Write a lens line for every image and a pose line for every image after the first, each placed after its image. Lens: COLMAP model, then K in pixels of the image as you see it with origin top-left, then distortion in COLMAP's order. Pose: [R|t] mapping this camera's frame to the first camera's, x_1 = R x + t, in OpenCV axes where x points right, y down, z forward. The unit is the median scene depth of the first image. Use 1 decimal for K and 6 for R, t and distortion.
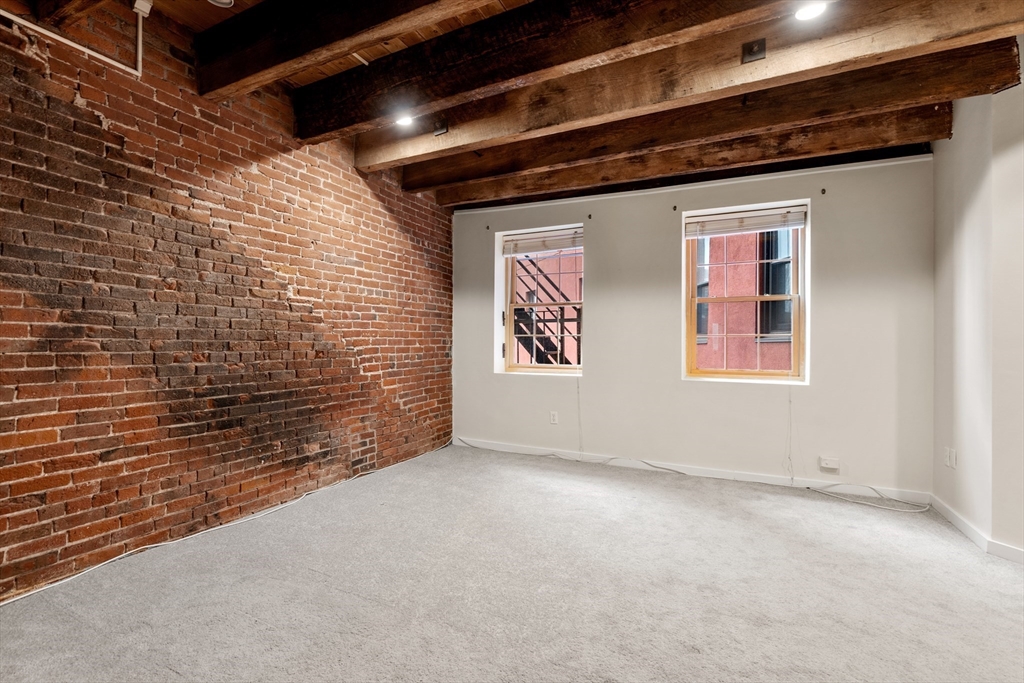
lens RADIAL K [[470.0, 0, 506.0], [0, 470.0, 346.3], [0, 0, 1]] dist [-0.008018, 0.001172]
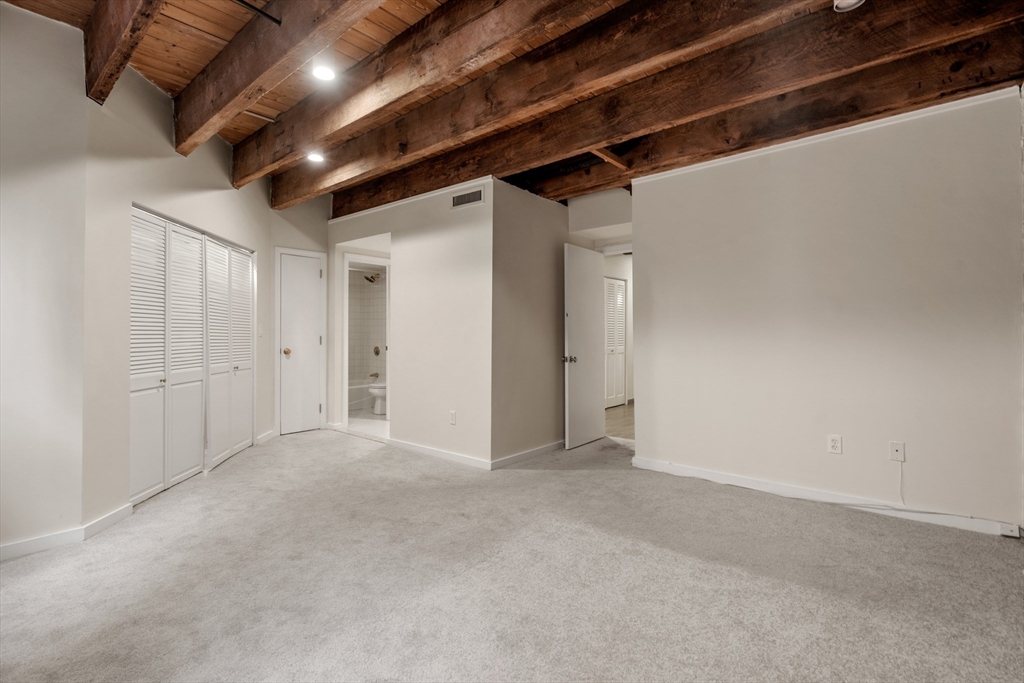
lens RADIAL K [[470.0, 0, 506.9], [0, 470.0, 334.3], [0, 0, 1]] dist [-0.008018, 0.001172]
pose [[-0.967071, -0.002982, 0.254489, -0.087990], [-0.002688, 0.999995, 0.001503, -0.009566], [-0.254492, 0.000770, -0.967075, 1.280871]]
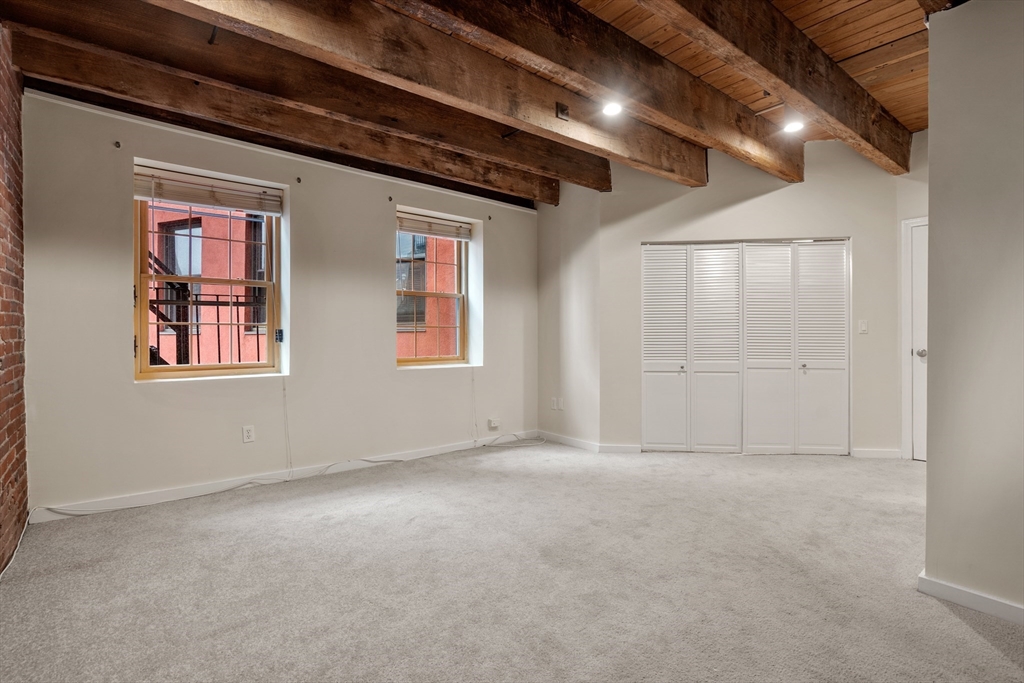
lens RADIAL K [[470.0, 0, 505.2], [0, 470.0, 339.0], [0, 0, 1]] dist [-0.008018, 0.001172]
pose [[0.431544, -0.015620, 0.901957, -0.516346], [0.007707, 0.999877, 0.013629, -0.008563], [-0.902059, 0.001069, 0.431612, 0.405499]]
